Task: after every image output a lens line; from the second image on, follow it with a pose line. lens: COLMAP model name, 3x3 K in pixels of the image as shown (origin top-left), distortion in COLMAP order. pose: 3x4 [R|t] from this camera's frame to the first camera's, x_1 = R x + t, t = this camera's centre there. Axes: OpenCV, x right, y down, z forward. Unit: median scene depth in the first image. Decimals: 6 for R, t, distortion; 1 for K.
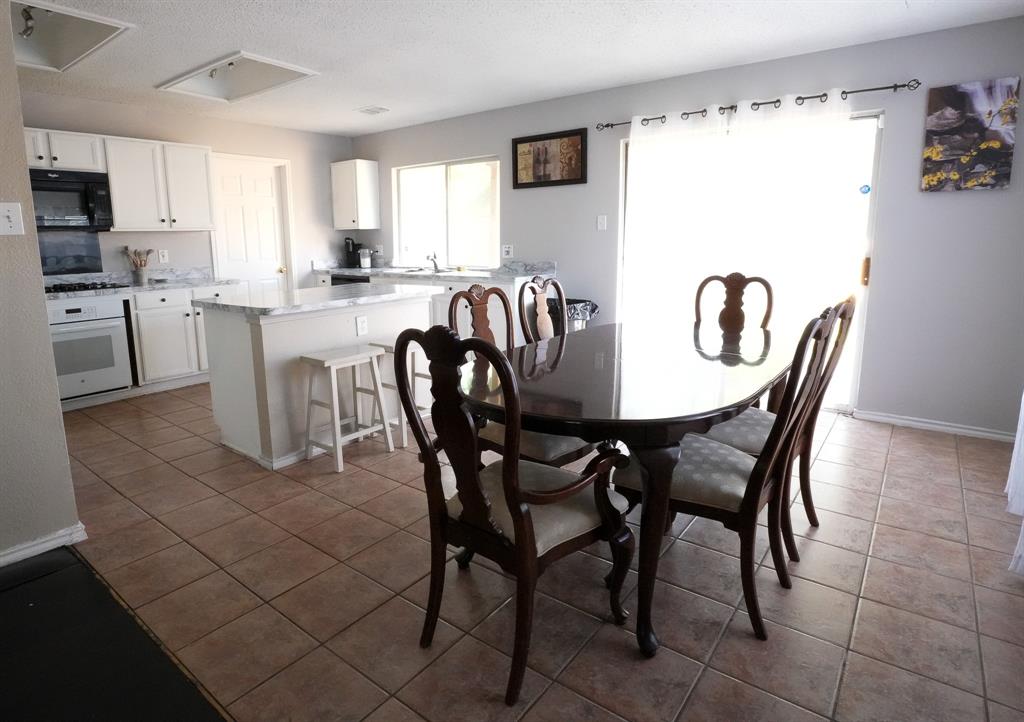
lens RADIAL K [[563.0, 0, 470.0], [0, 563.0, 331.8], [0, 0, 1]] dist [-0.027733, 0.000623]
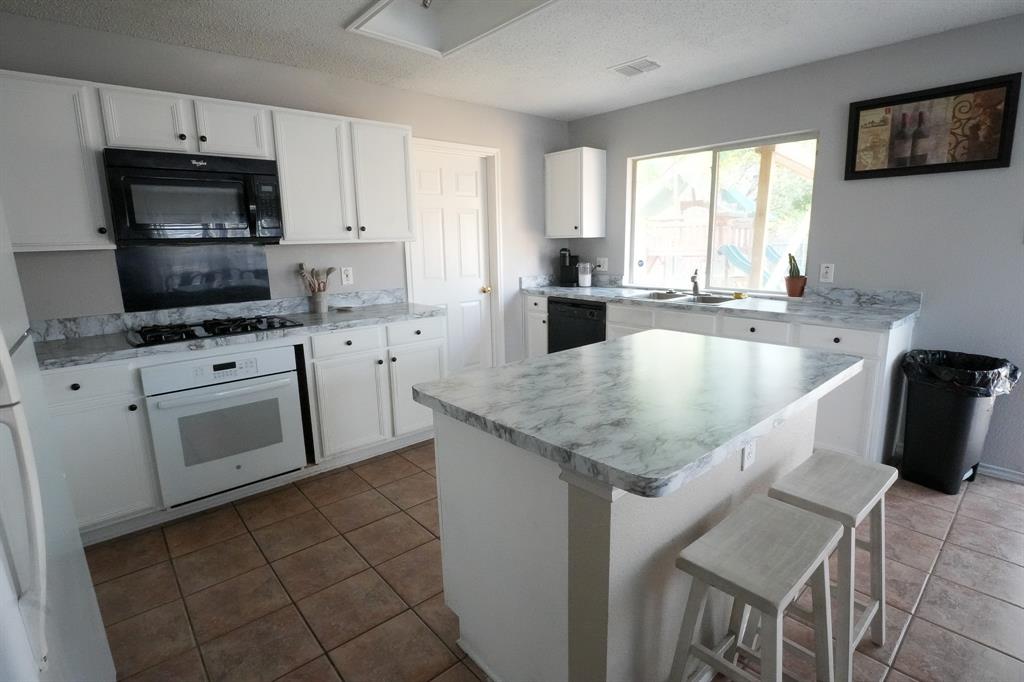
lens RADIAL K [[497.7, 0, 517.3], [0, 497.7, 337.9], [0, 0, 1]] dist [-0.048322, 0.014213]
pose [[0.988650, 0.026128, -0.147946, -0.227906], [-0.021898, 0.999306, 0.030148, -0.079049], [0.148631, -0.026566, 0.988536, 0.382786]]
